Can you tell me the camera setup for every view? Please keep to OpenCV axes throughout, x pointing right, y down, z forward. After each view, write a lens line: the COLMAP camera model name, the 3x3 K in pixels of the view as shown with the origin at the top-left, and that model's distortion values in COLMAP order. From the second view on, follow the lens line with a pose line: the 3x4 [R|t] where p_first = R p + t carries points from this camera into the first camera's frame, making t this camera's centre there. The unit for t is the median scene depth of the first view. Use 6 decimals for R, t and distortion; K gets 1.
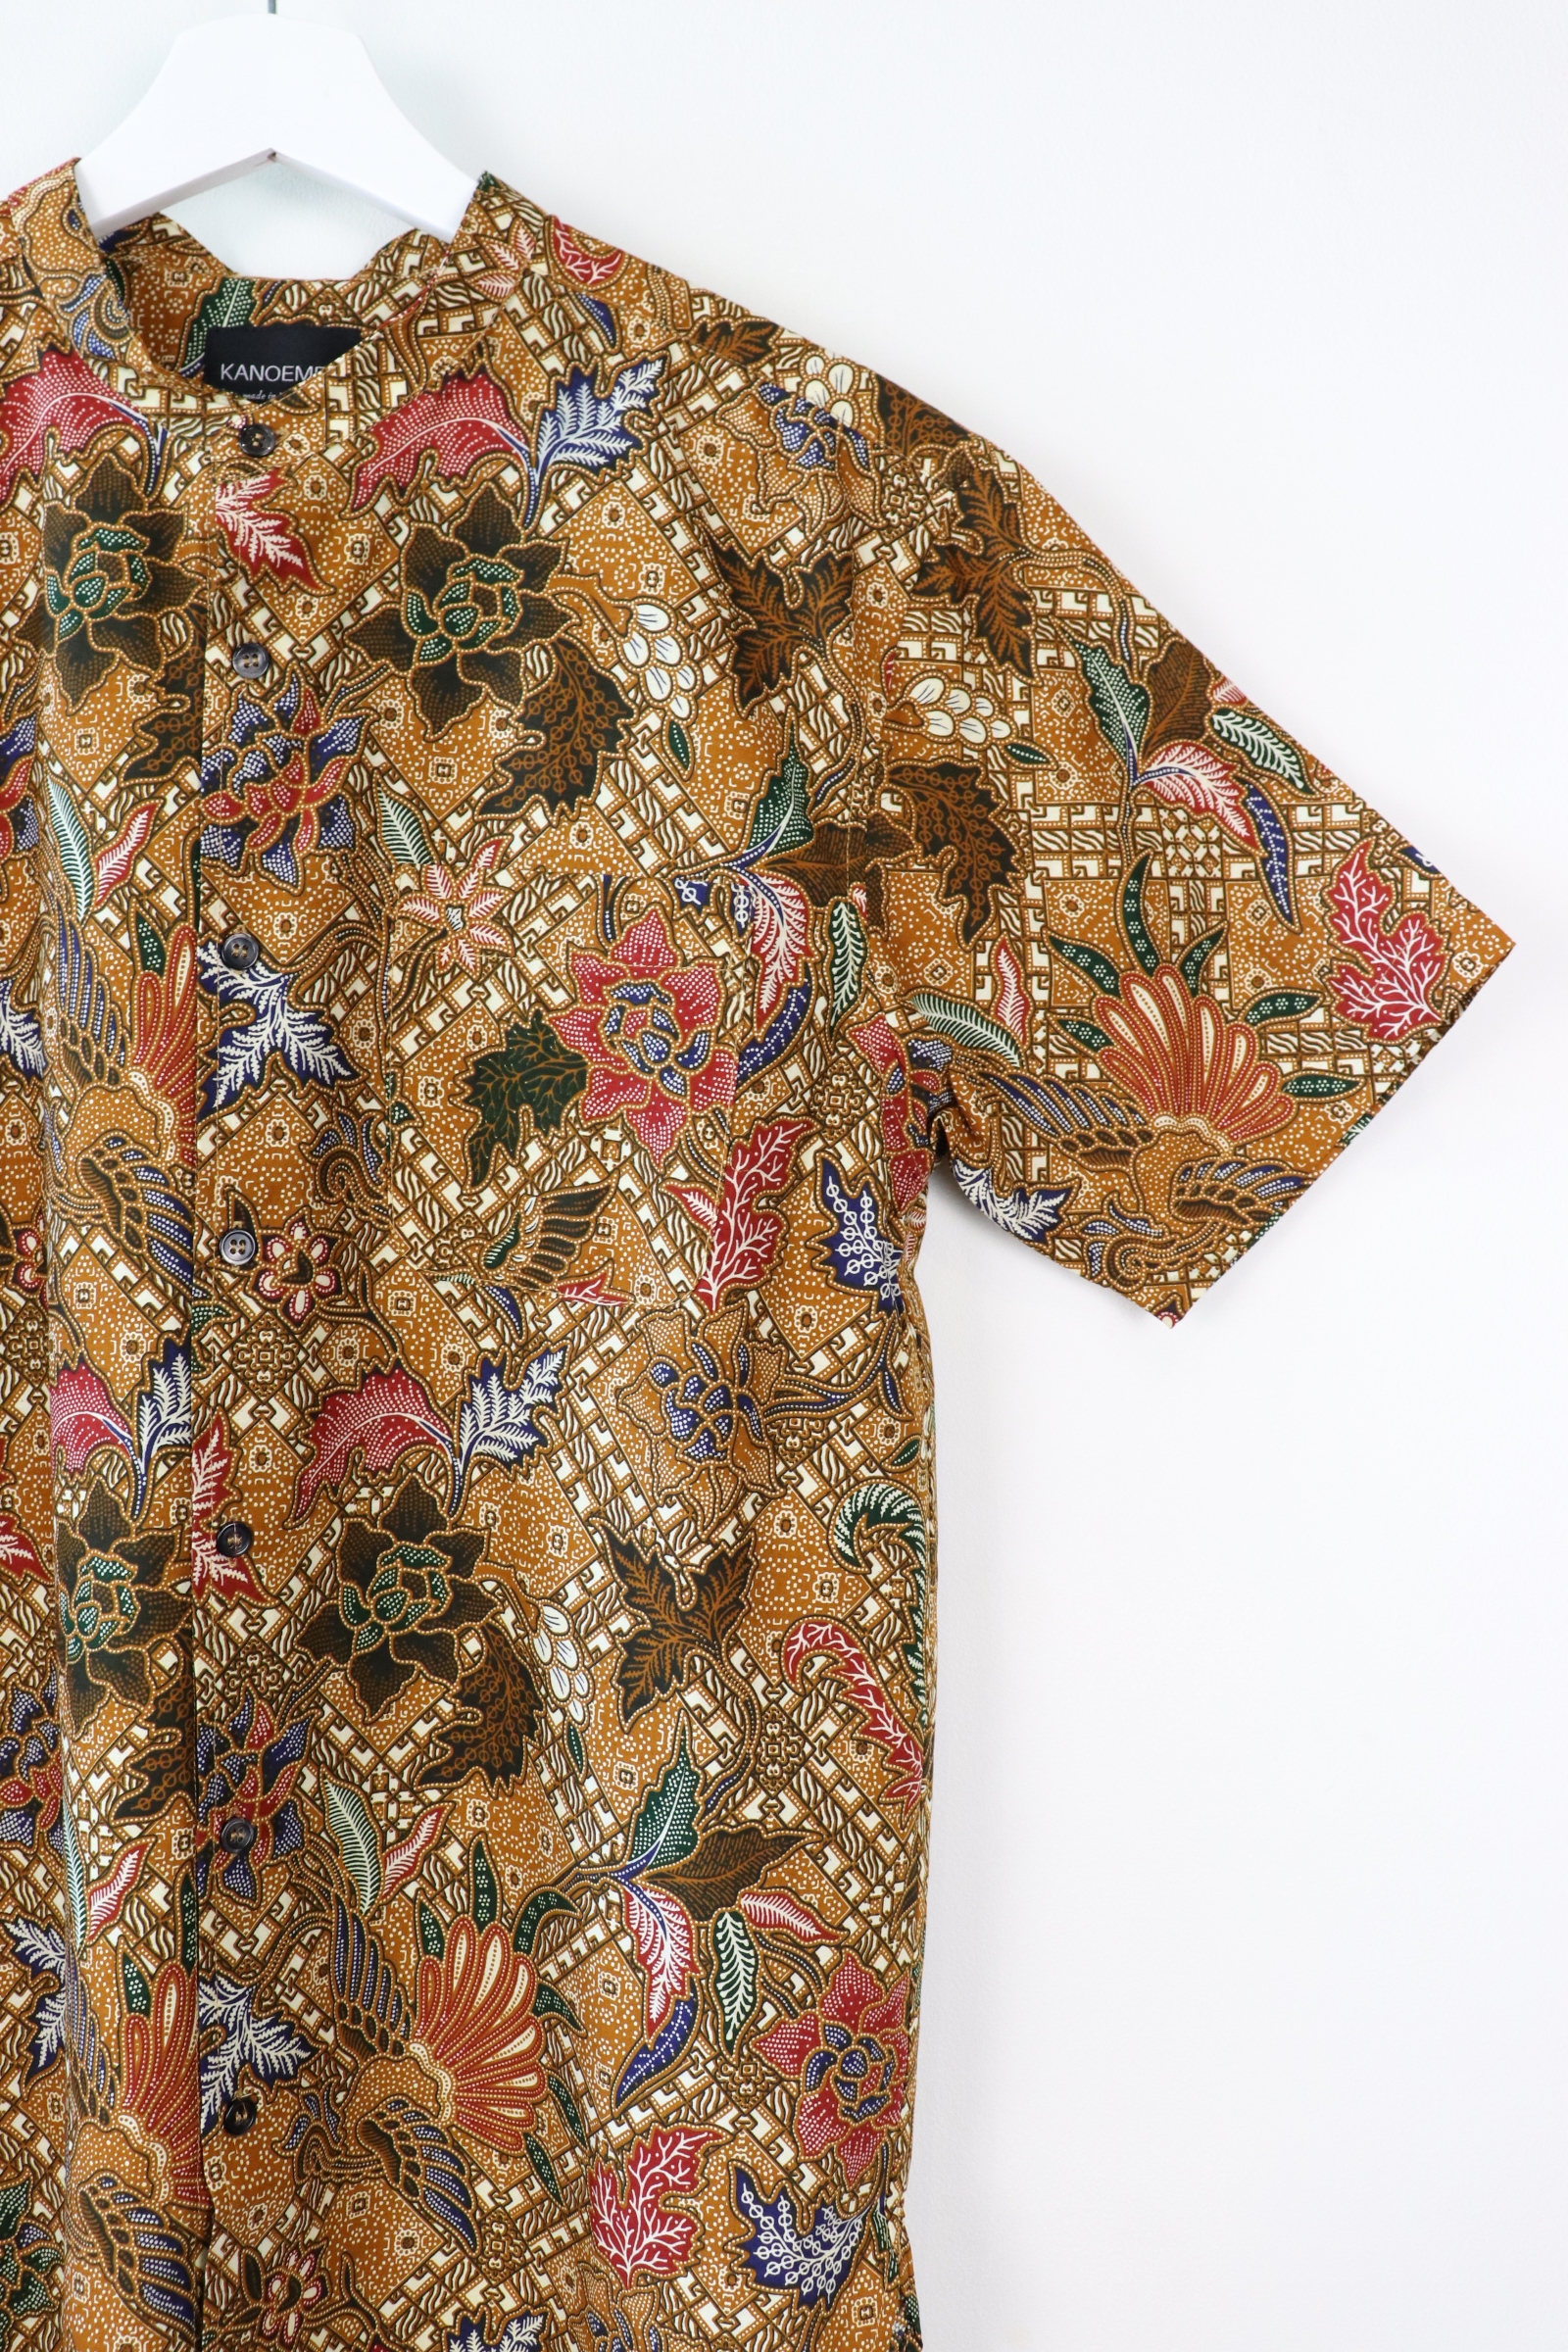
lens RADIAL K [[1907.2, 0, 792.1], [0, 1907.2, 1164.0], [0, 0, 1]] dist [-0.180911, 0.149753]
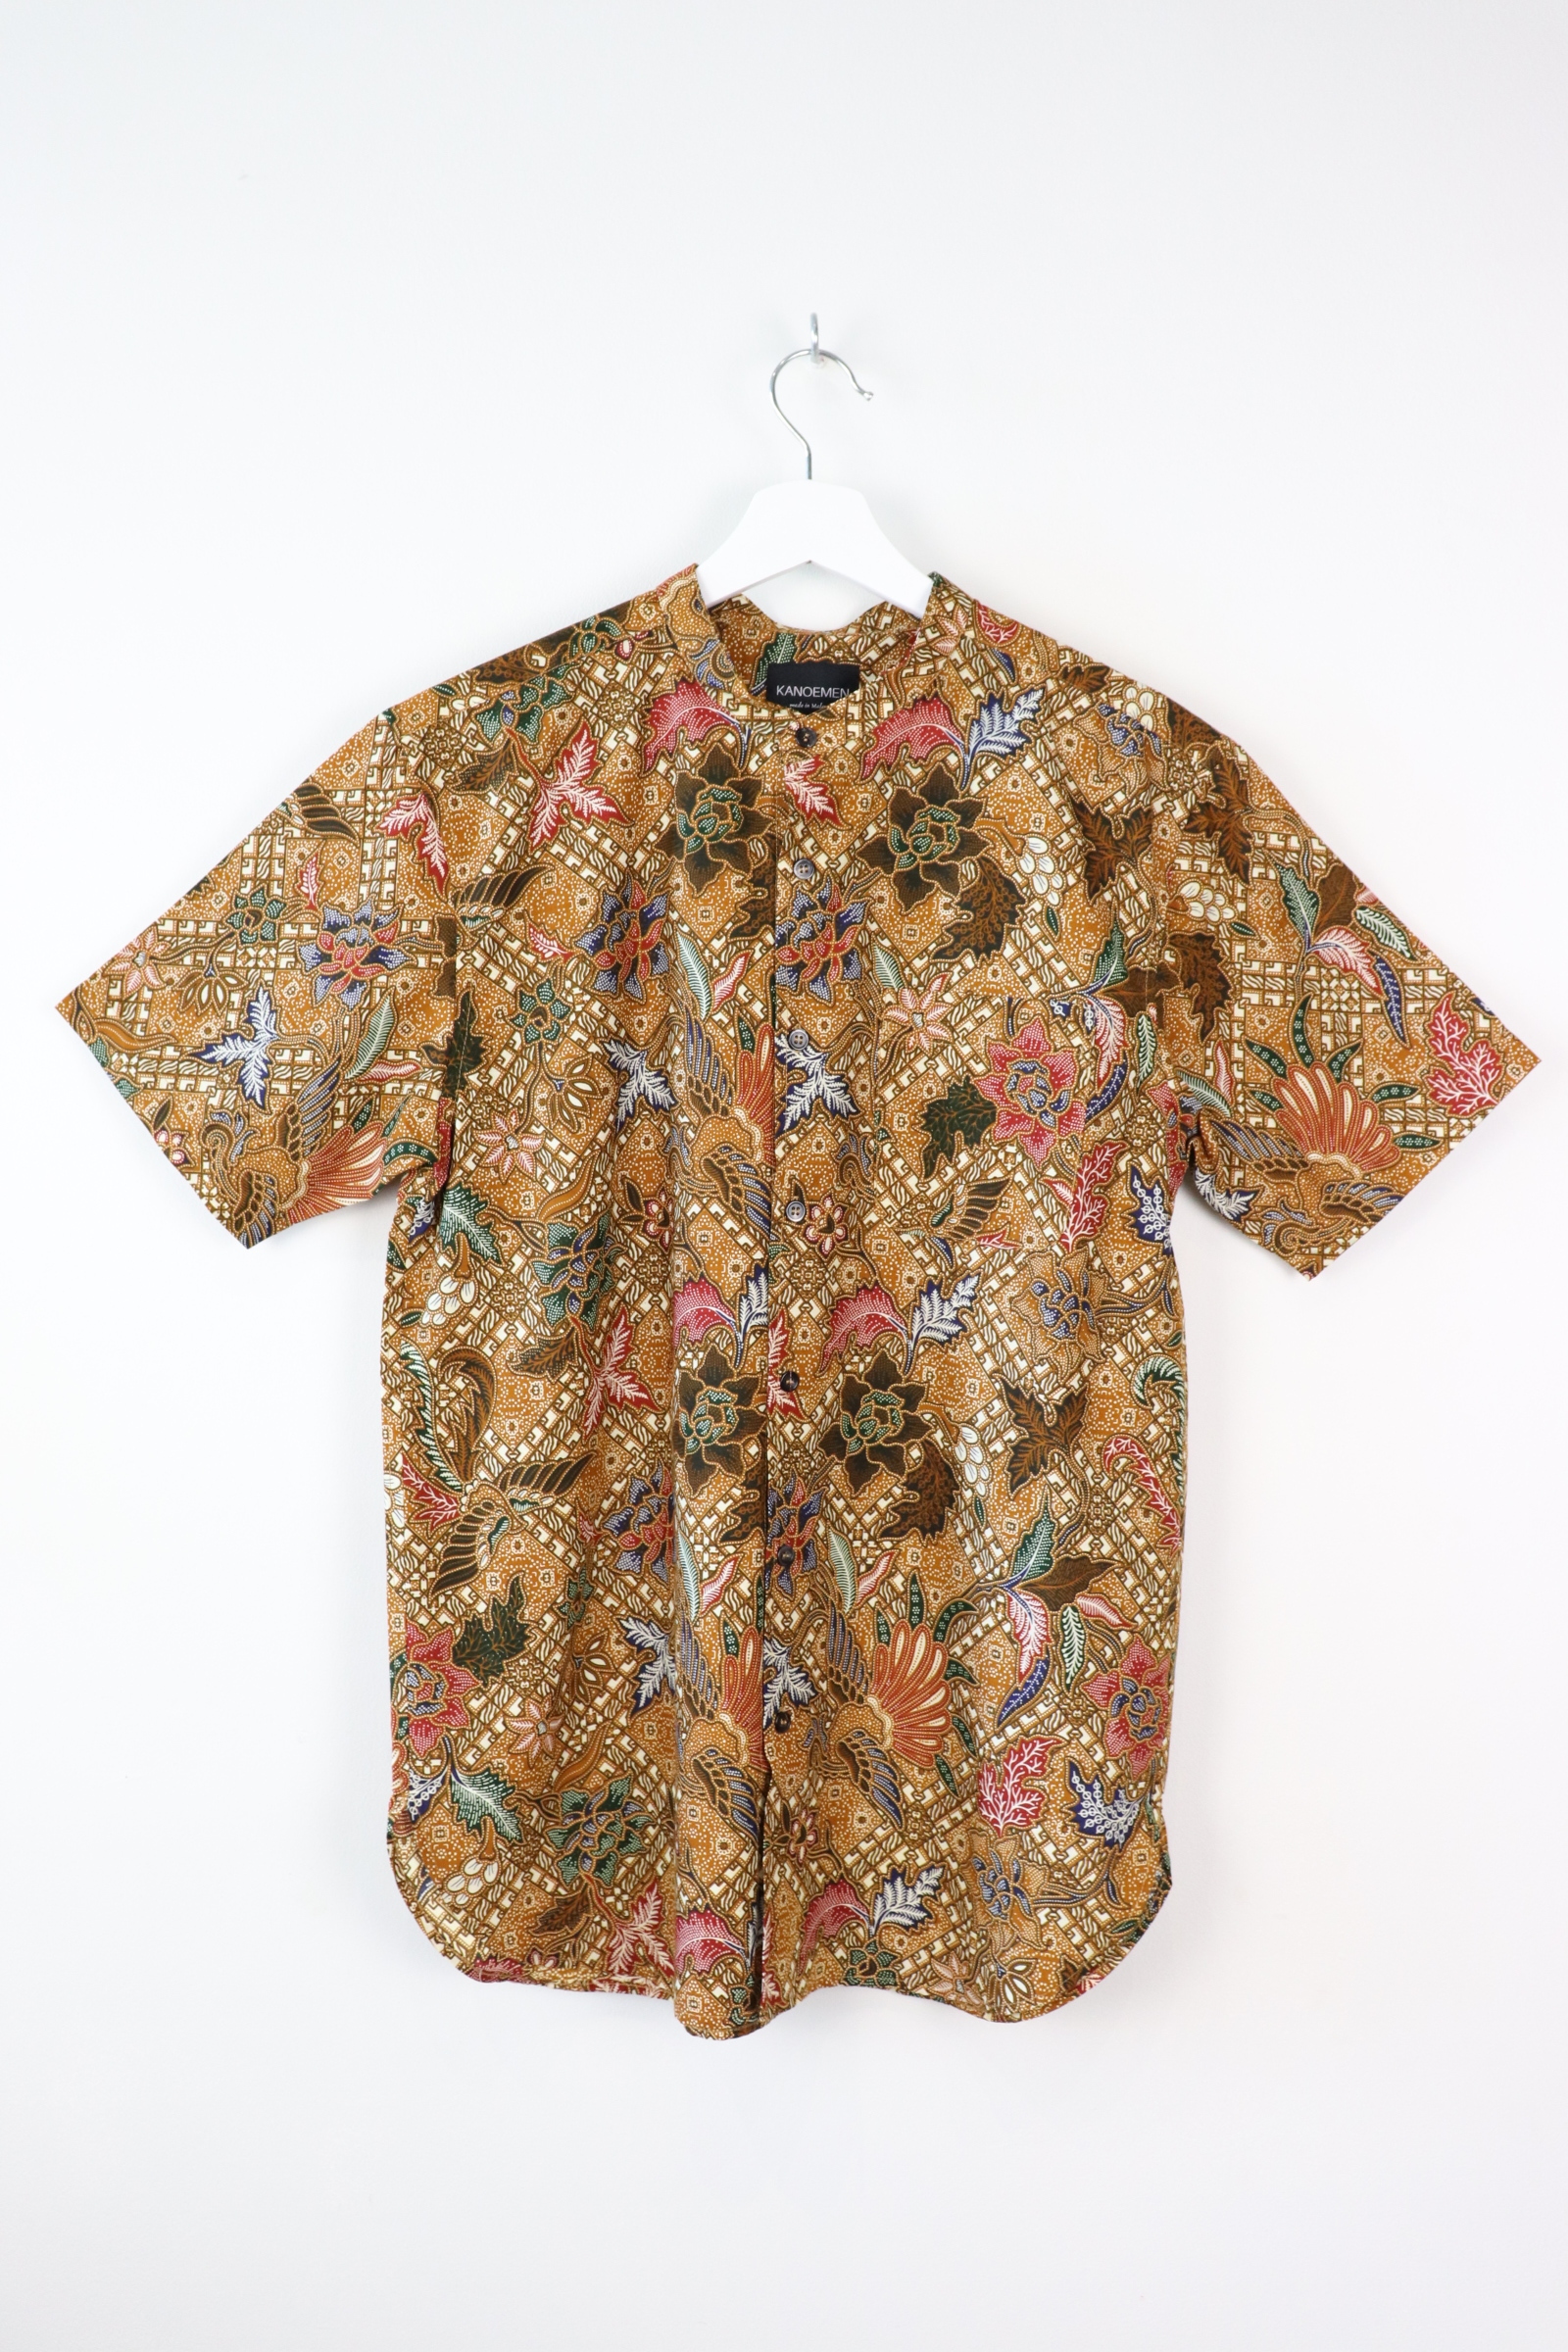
lens RADIAL K [[2105.3, 0, 790.4], [0, 2105.3, 1228.1], [0, 0, 1]] dist [-0.245530, 0.451391]
pose [[0.998739, 0.014201, -0.048160, -0.201708], [-0.013076, 0.999636, 0.023585, 0.013789], [0.048478, -0.022926, 0.998561, -0.904697]]
